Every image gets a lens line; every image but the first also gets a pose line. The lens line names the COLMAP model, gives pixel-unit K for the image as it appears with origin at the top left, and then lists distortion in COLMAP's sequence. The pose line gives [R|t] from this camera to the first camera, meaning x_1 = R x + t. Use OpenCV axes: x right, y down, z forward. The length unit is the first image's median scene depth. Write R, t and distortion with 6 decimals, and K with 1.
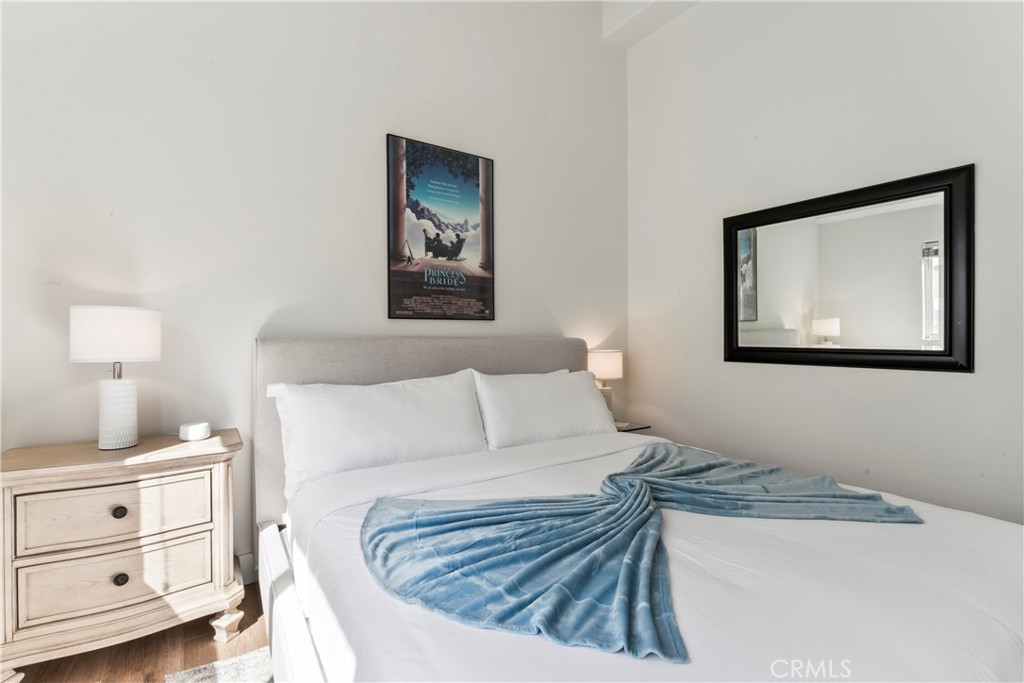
lens RADIAL K [[458.2, 0, 506.0], [0, 458.2, 334.7], [0, 0, 1]] dist [0.001075, 0.000222]
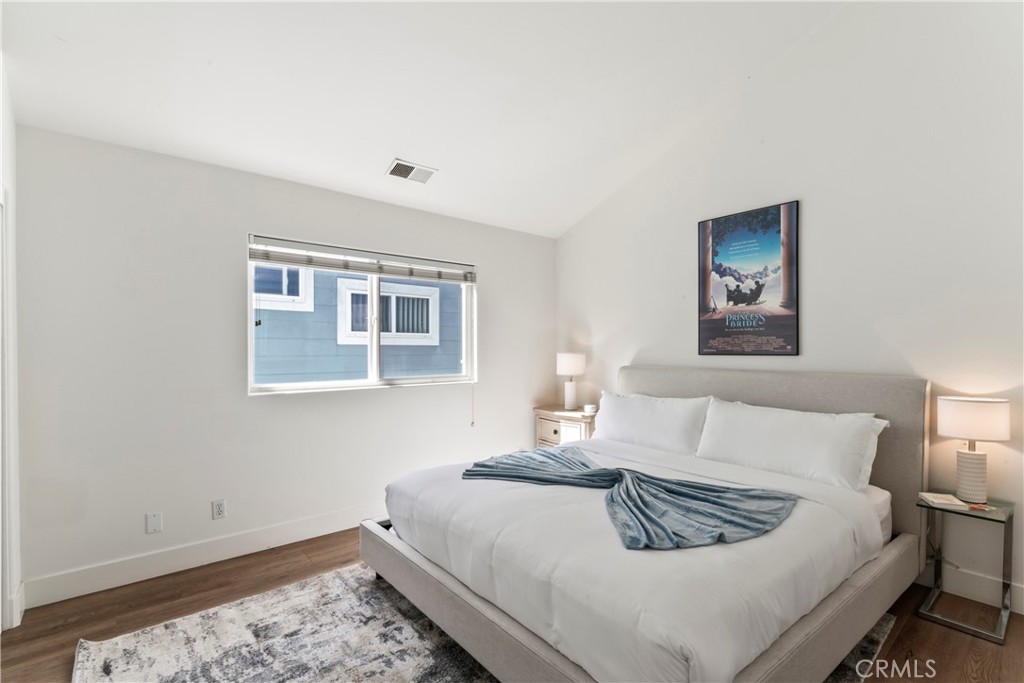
lens RADIAL K [[472.3, 0, 510.1], [0, 472.3, 337.4], [0, 0, 1]] dist [-0.004788, -0.000297]
pose [[0.103310, -0.014542, -0.994543, 1.040778], [0.012444, 0.999834, -0.013326, -0.071401], [0.994571, -0.010999, 0.103474, 0.261001]]
